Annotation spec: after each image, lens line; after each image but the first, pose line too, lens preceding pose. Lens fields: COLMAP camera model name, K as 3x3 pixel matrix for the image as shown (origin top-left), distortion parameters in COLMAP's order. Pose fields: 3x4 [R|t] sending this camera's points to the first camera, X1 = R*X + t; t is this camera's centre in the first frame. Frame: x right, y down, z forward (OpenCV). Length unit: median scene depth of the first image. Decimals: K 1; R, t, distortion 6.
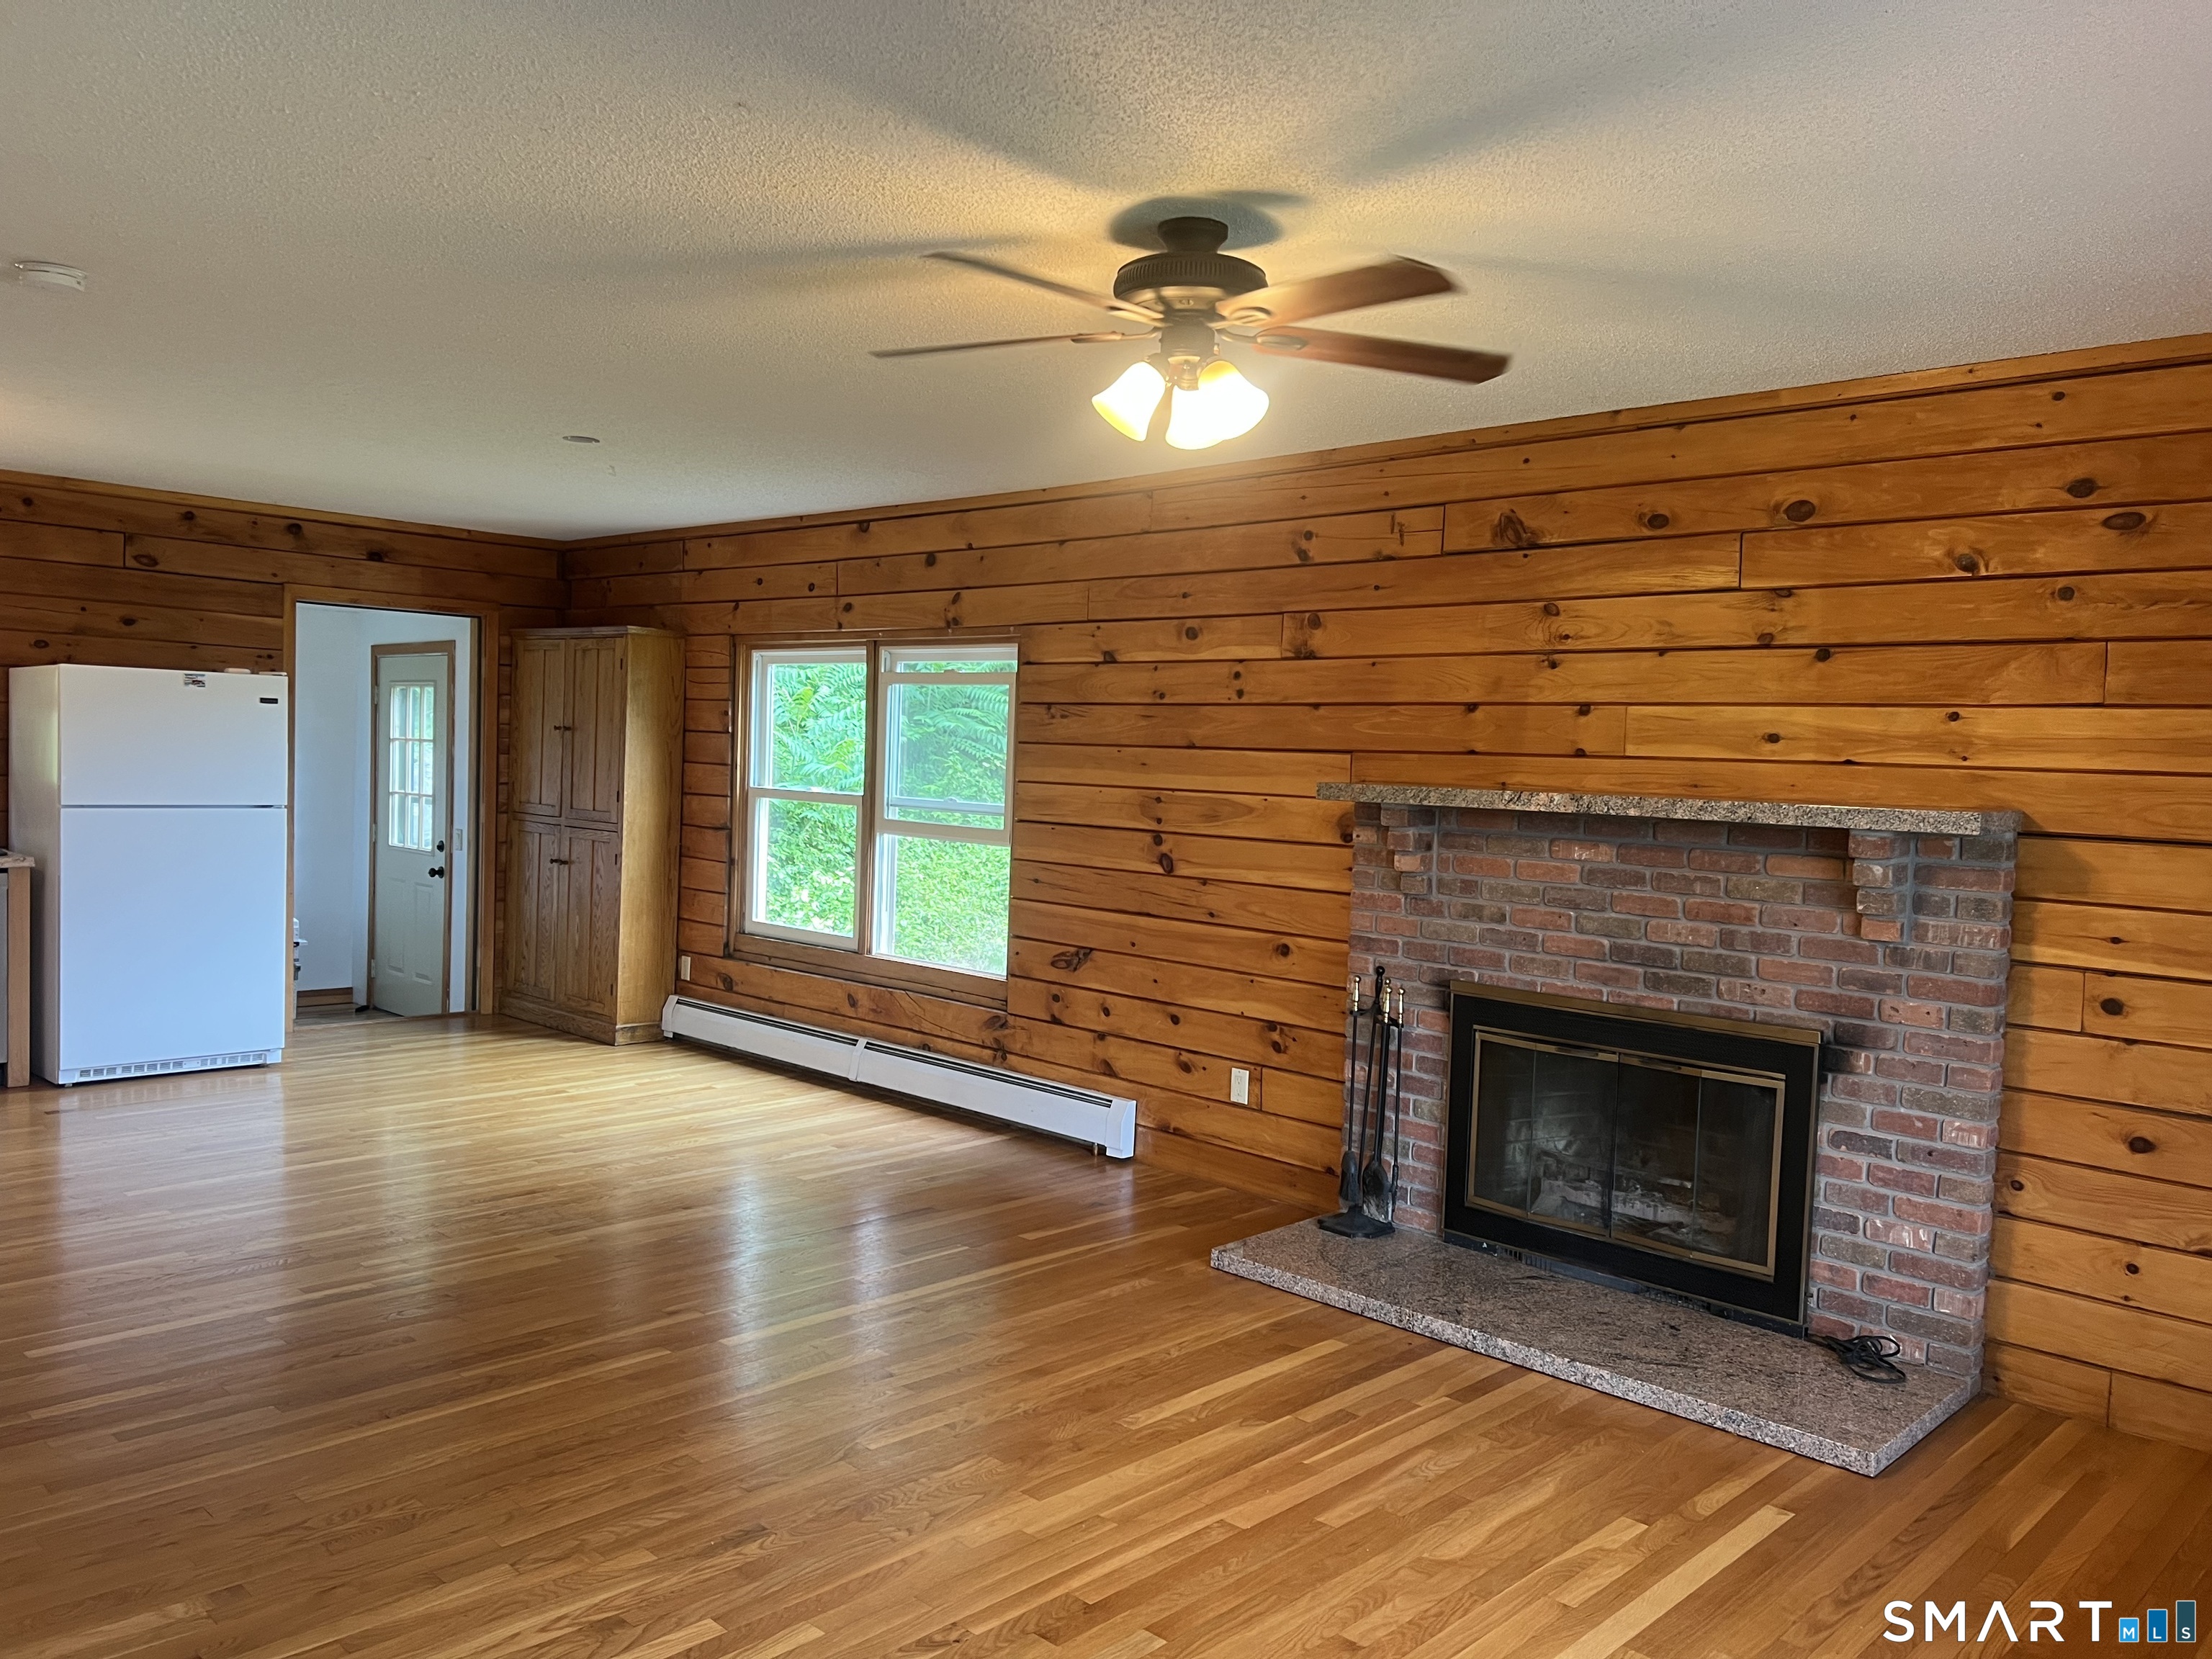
lens RADIAL K [[1674.0, 0, 1106.0], [0, 1674.0, 829.5], [0, 0, 1]] dist [0.003115, -0.002981]
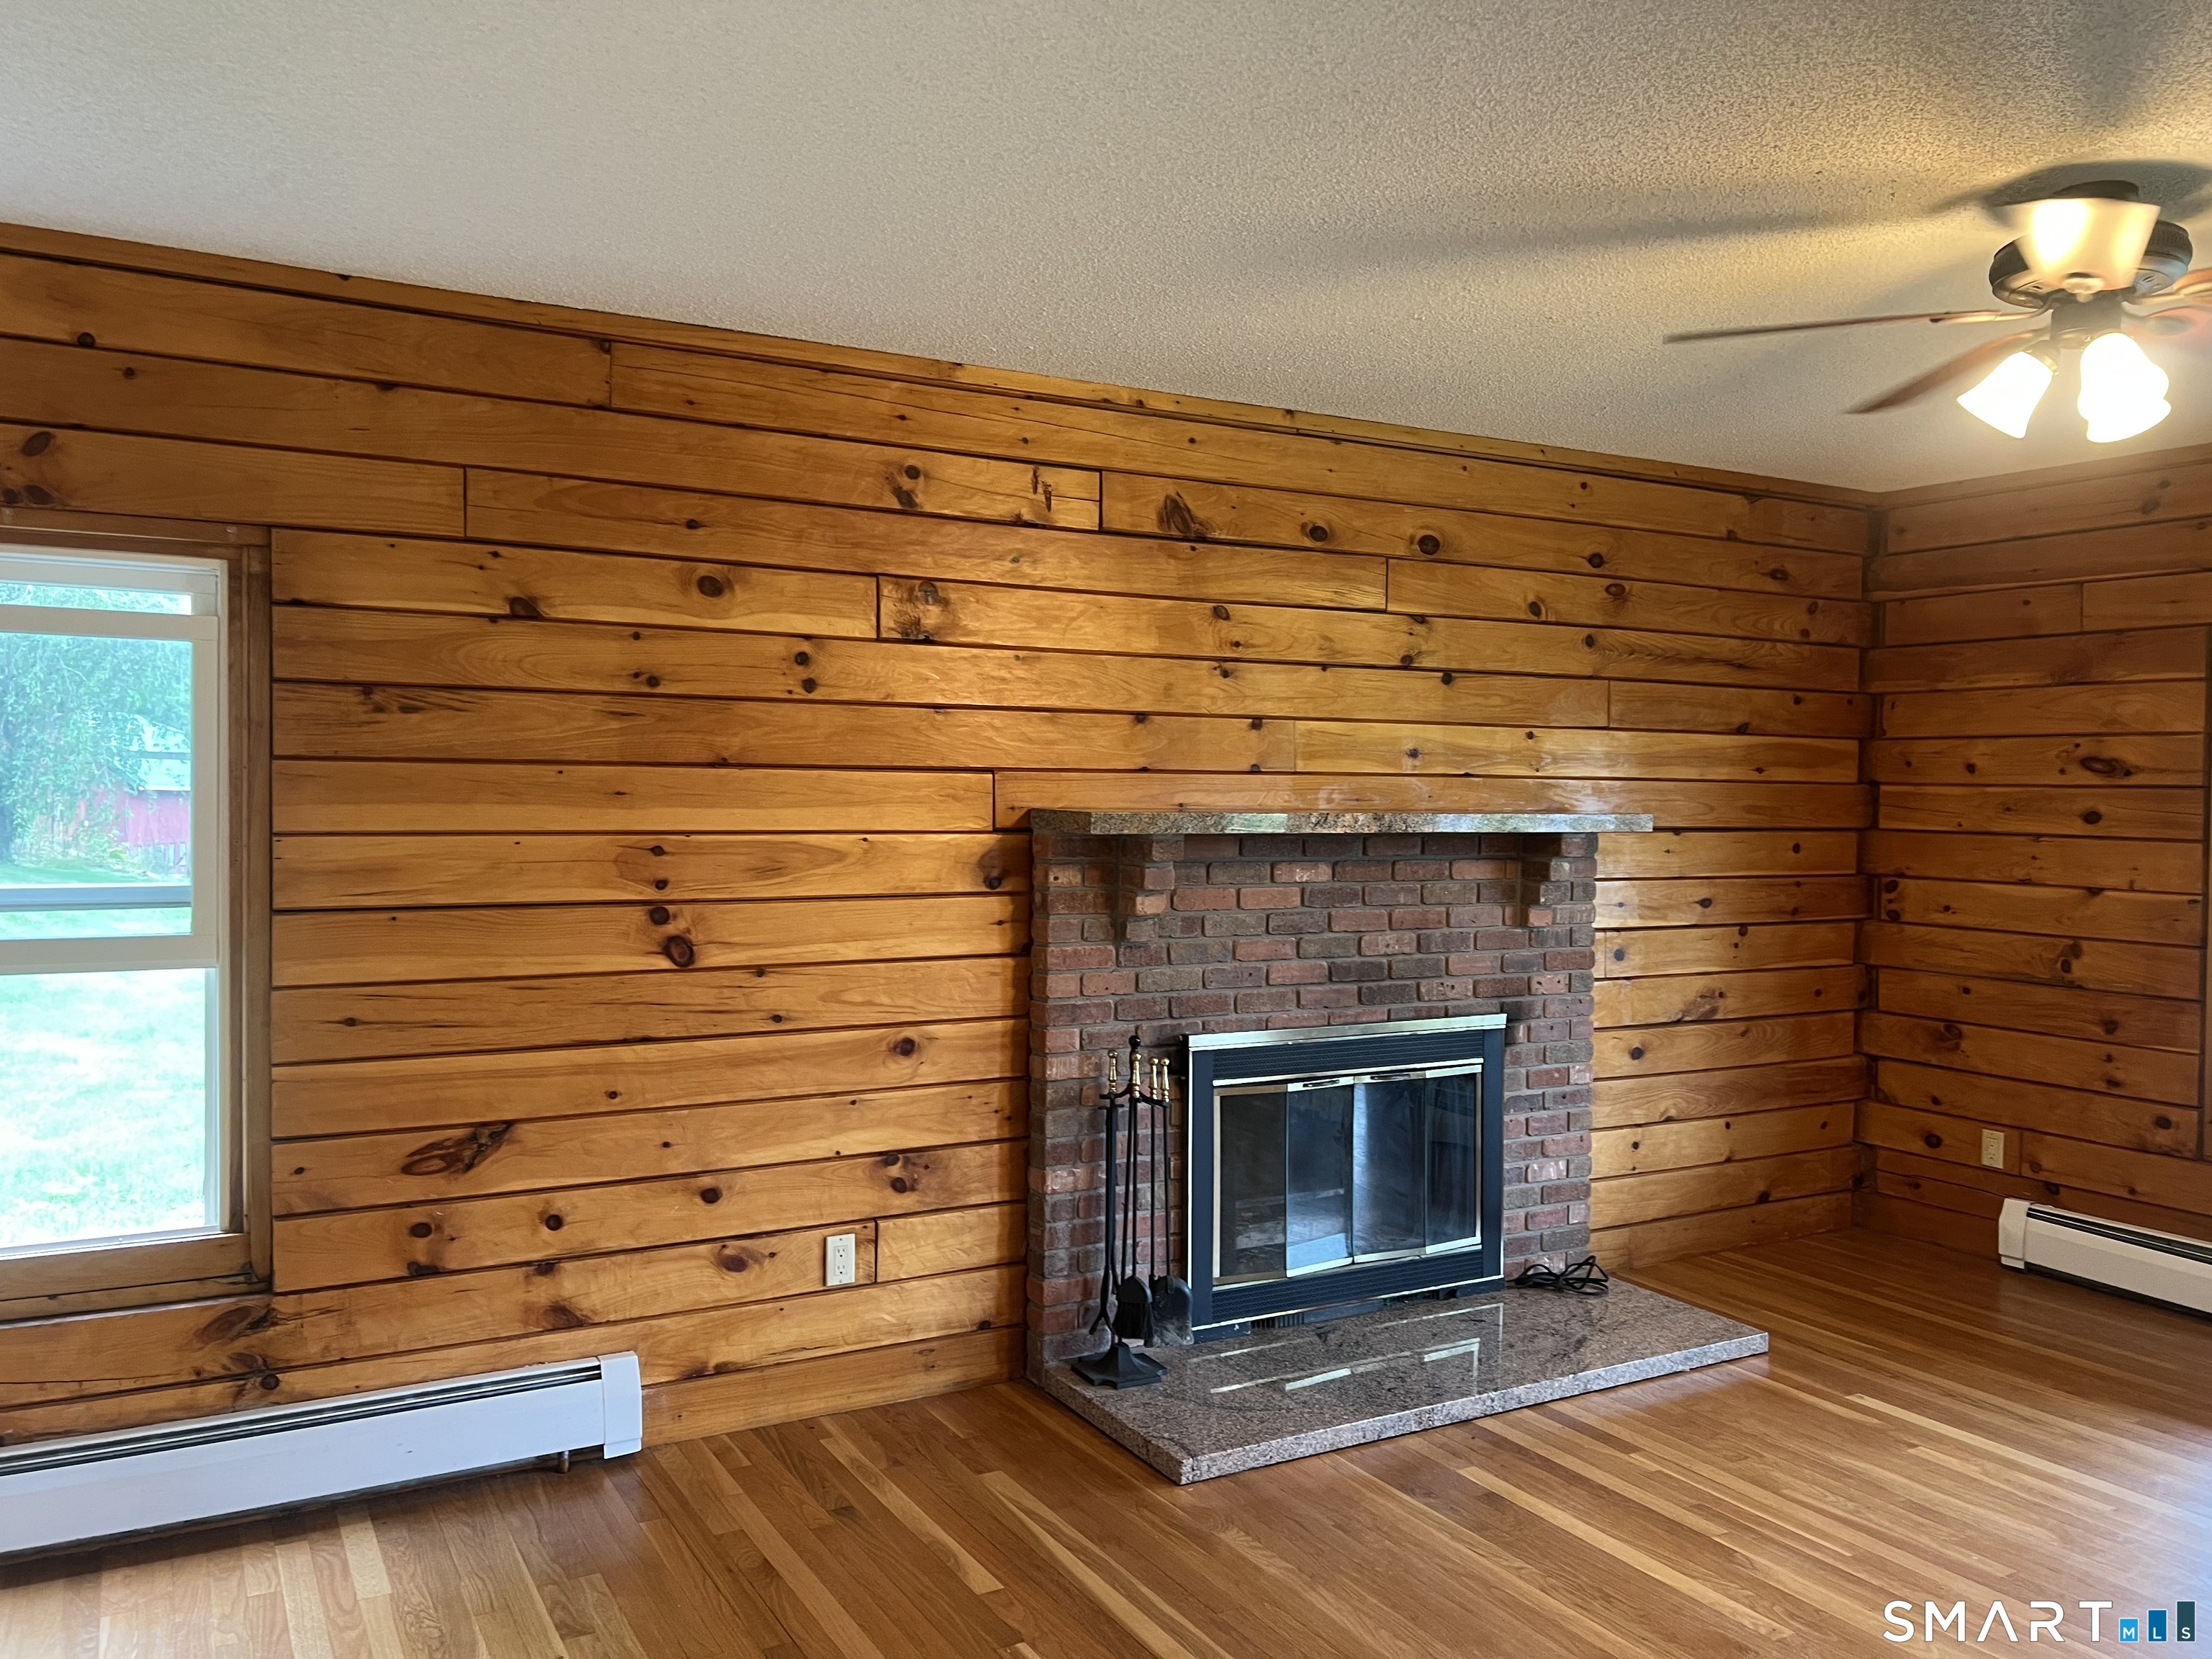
lens RADIAL K [[1655.3, 0, 1106.0], [0, 1655.3, 829.5], [0, 0, 1]] dist [0.140608, -0.244678]
pose [[0.271163, -0.052267, 0.961113, -0.626311], [0.043053, 0.998184, 0.042136, -0.053976], [-0.961570, 0.029953, 0.272921, 0.816979]]
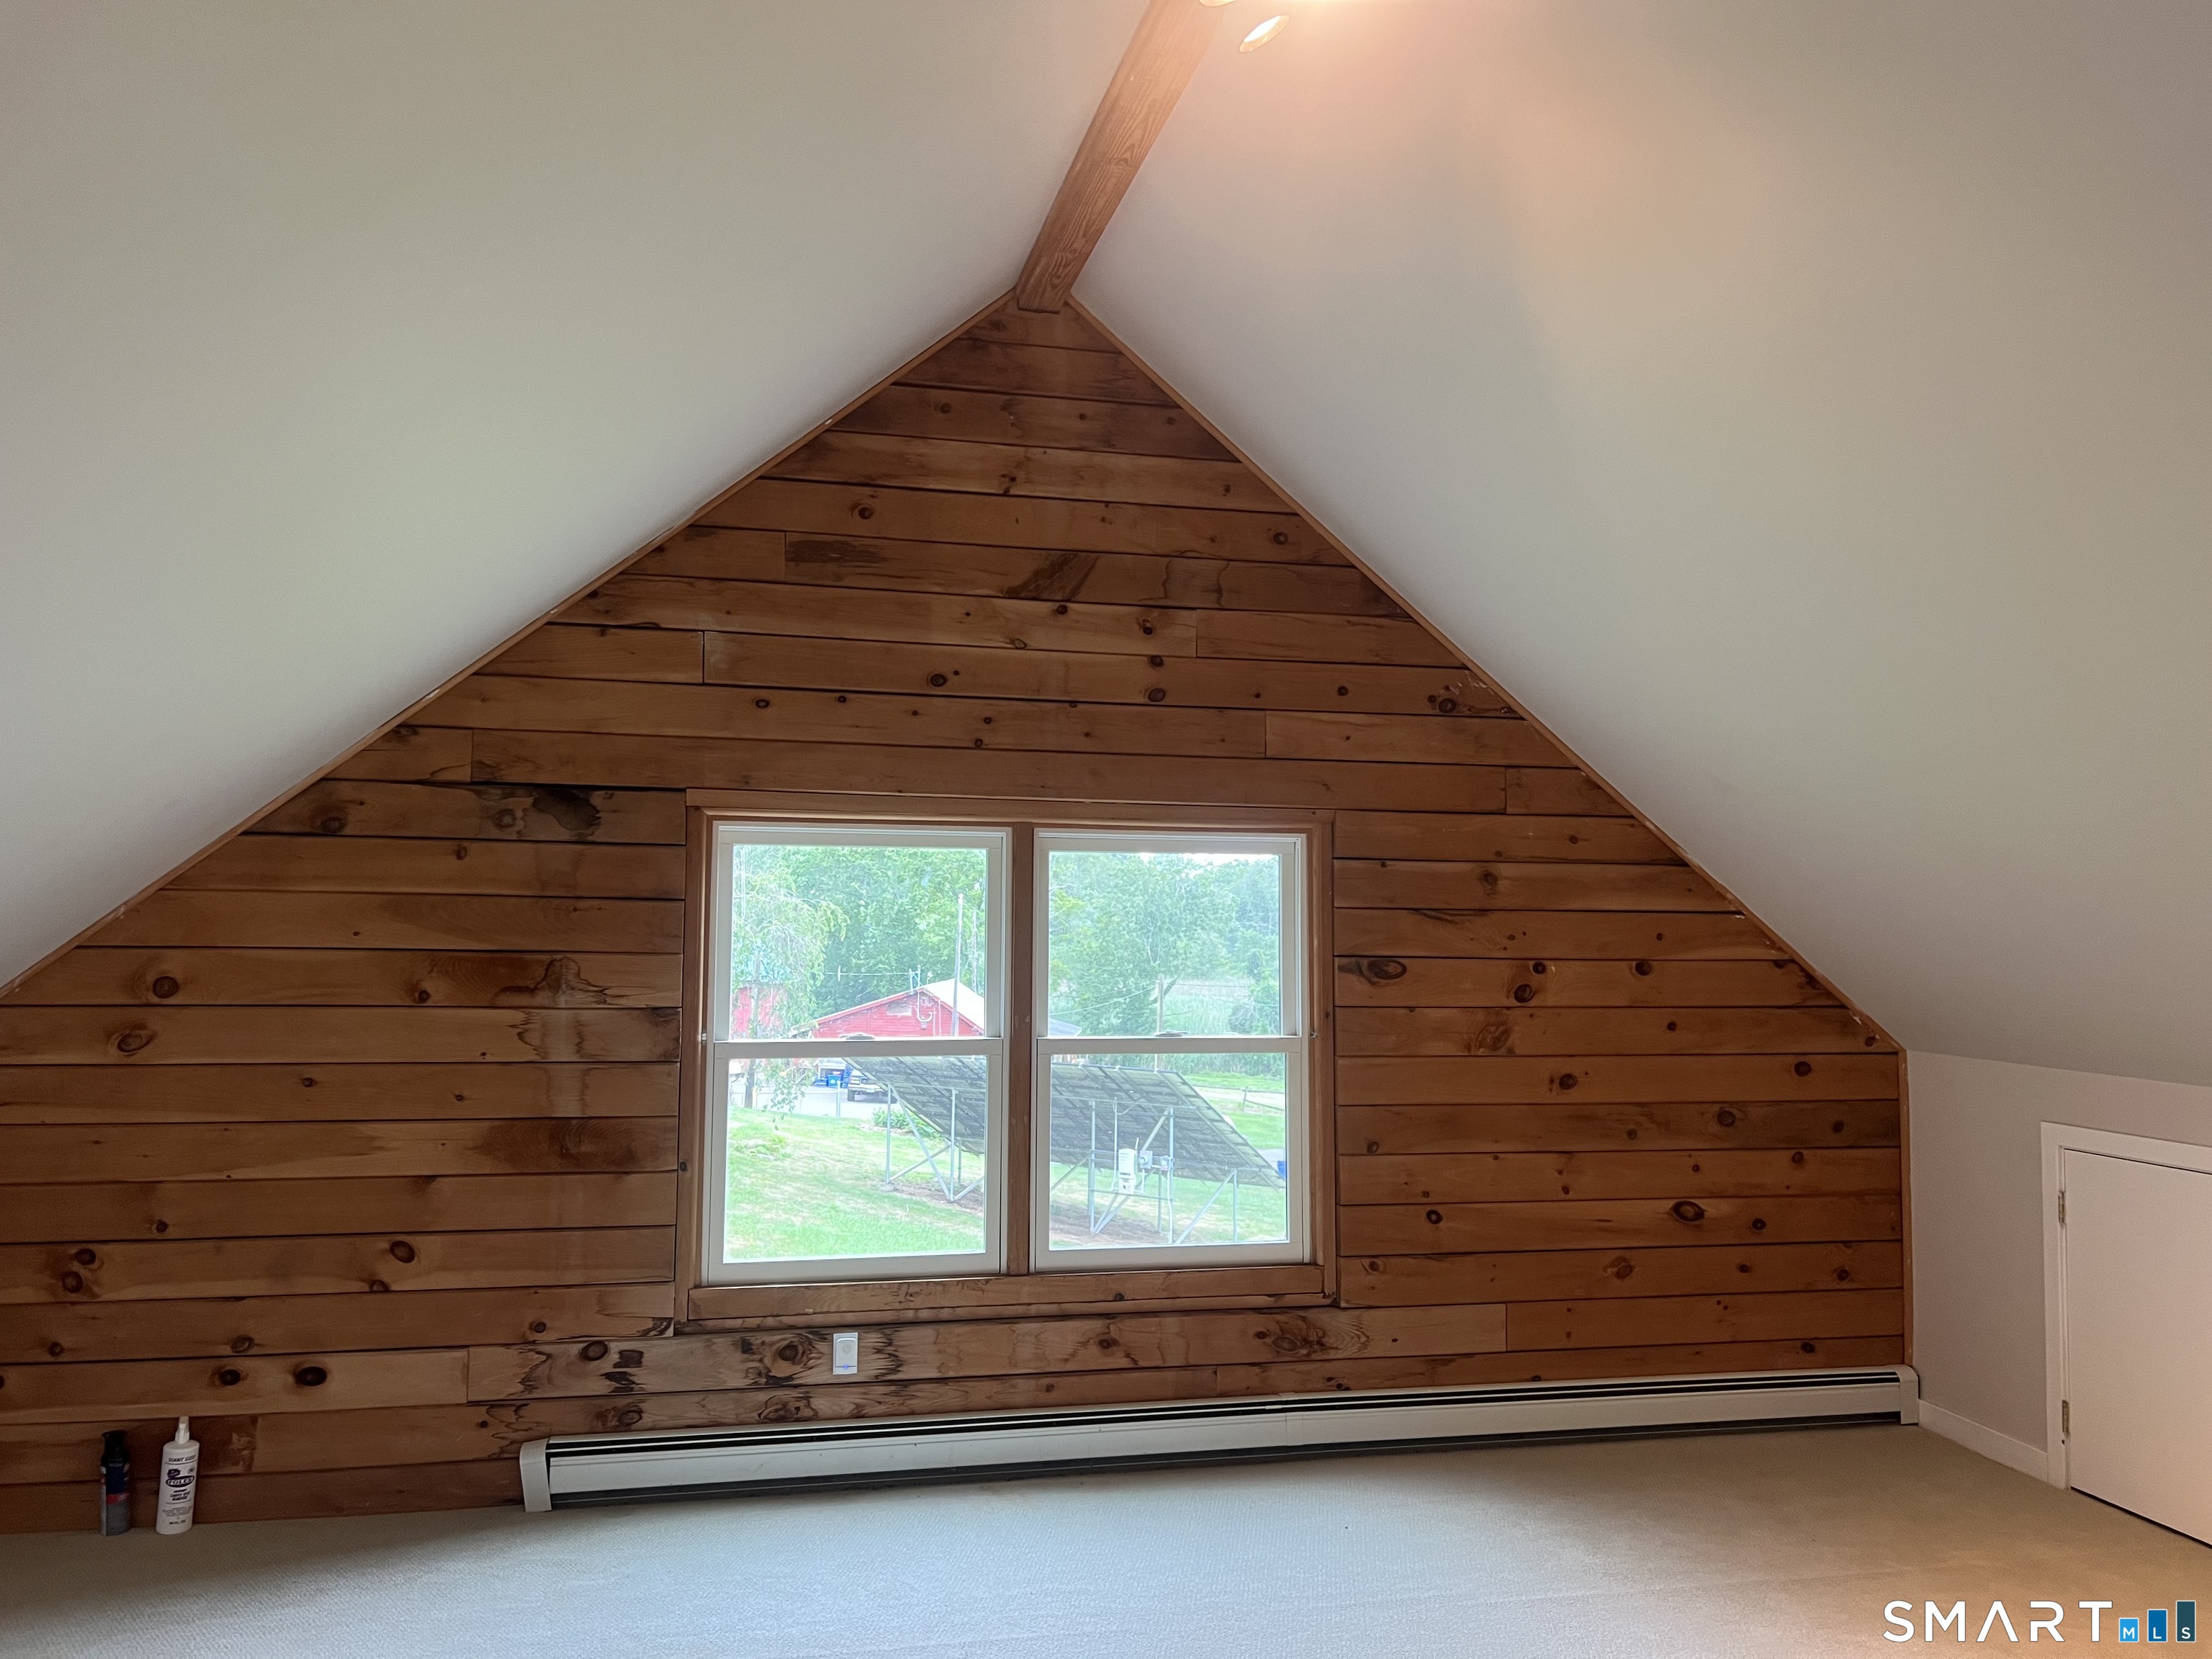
lens RADIAL K [[1655.3, 0, 1106.0], [0, 1655.3, 829.5], [0, 0, 1]] dist [0.140608, -0.244678]
pose [[0.536336, 0.022519, 0.843704, -1.057404], [0.045622, 0.997409, -0.055623, -0.099301], [-0.842771, 0.068324, 0.533919, 0.870573]]
